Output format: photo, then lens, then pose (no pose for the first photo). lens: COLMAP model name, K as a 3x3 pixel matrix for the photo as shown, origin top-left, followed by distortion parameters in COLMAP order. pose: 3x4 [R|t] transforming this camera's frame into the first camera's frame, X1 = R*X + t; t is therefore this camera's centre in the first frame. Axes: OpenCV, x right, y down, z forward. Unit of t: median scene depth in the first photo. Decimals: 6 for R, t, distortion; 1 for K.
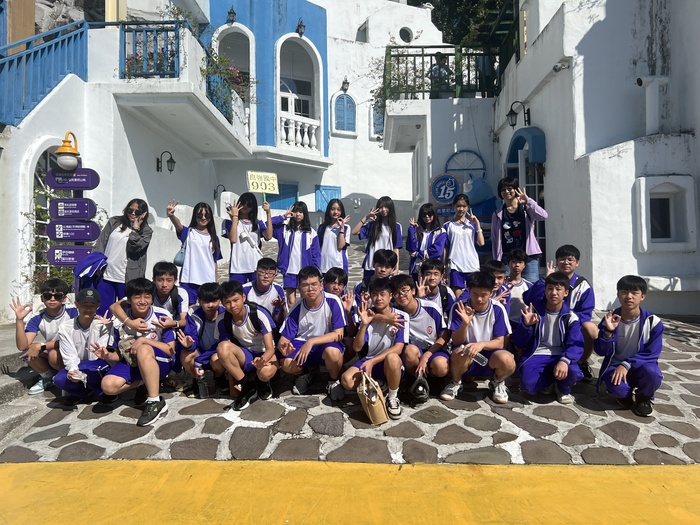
lens RADIAL K [[540.1, 0, 350.0], [0, 540.1, 262.5], [0, 0, 1]] dist [0.040602, -0.004597]
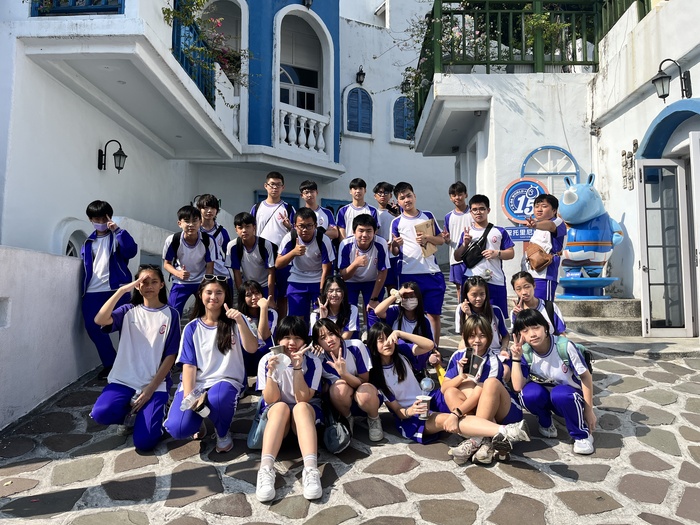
lens RADIAL K [[536.5, 0, 350.0], [0, 536.5, 262.5], [0, 0, 1]] dist [0.004701, -0.040691]
pose [[0.999702, 0.011414, 0.021578, -0.041890], [-0.010465, 0.998995, -0.043574, -0.019663], [-0.022054, 0.043335, 0.998817, 0.245080]]
